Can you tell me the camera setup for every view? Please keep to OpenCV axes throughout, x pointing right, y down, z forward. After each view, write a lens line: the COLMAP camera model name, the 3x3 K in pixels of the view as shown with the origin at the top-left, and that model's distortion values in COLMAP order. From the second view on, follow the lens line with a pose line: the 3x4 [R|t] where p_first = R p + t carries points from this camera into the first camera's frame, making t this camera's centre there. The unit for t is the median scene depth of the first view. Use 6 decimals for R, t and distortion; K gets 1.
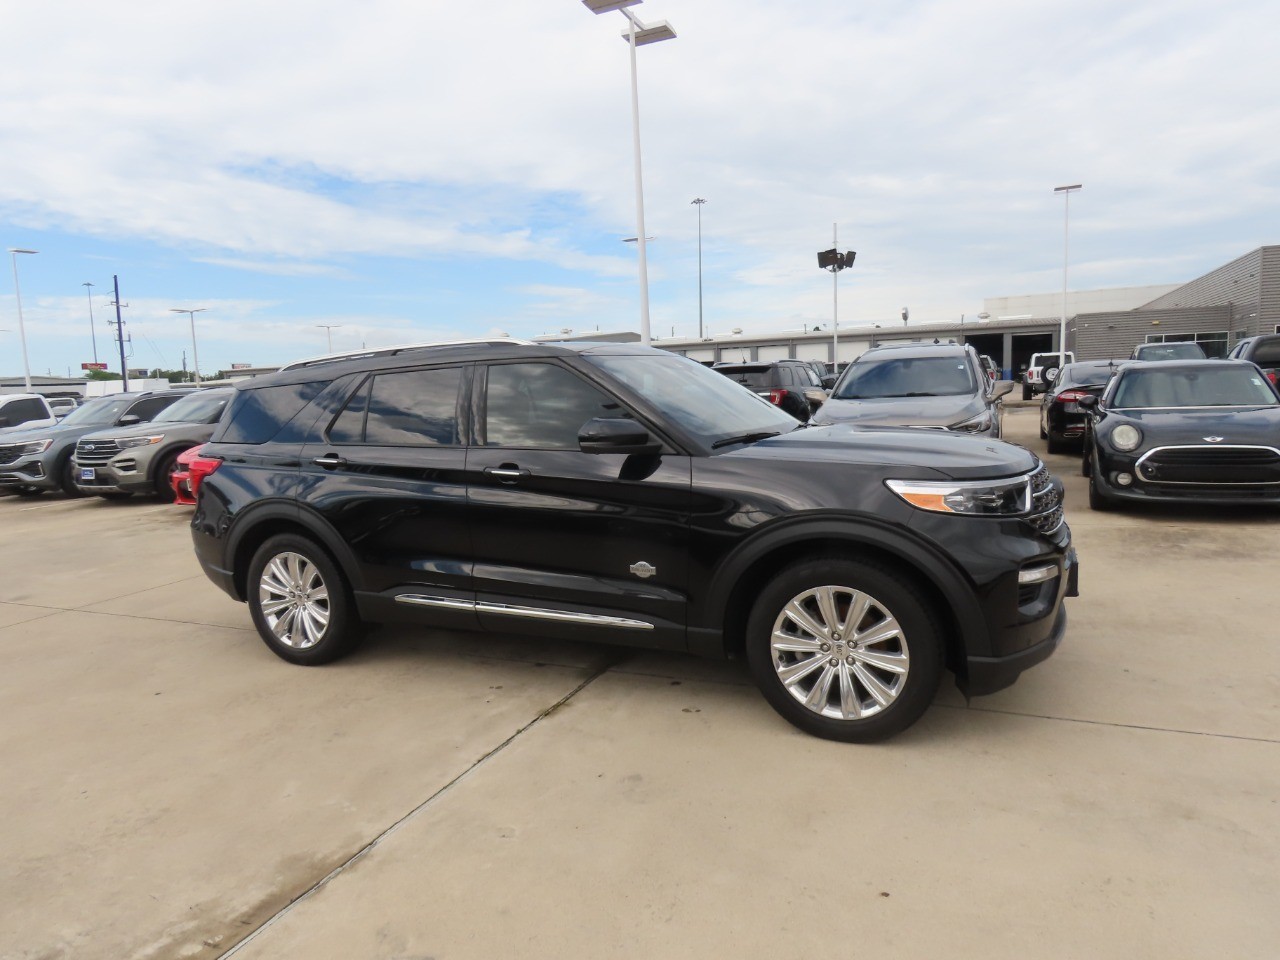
lens RADIAL K [[830.3, 0, 647.5], [0, 830.3, 493.4], [0, 0, 1]] dist [-0.023167, -0.000878]
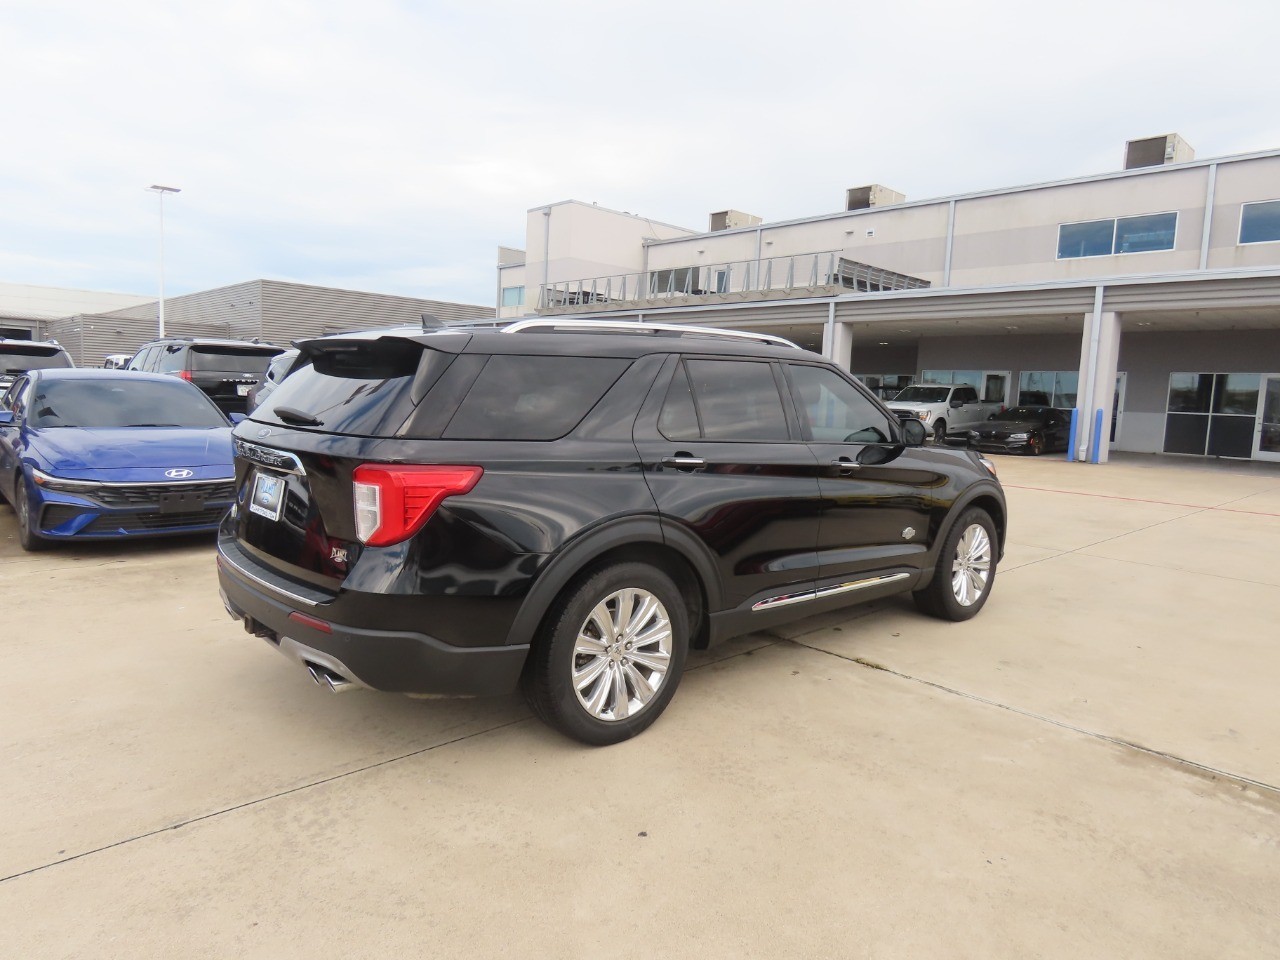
lens RADIAL K [[830.3, 0, 647.5], [0, 830.3, 493.4], [0, 0, 1]] dist [-0.023167, -0.000878]
pose [[0.382543, -0.064771, 0.921665, -1.242908], [0.070777, 0.996663, 0.040665, -0.049530], [-0.921223, 0.049677, 0.385851, 0.780238]]
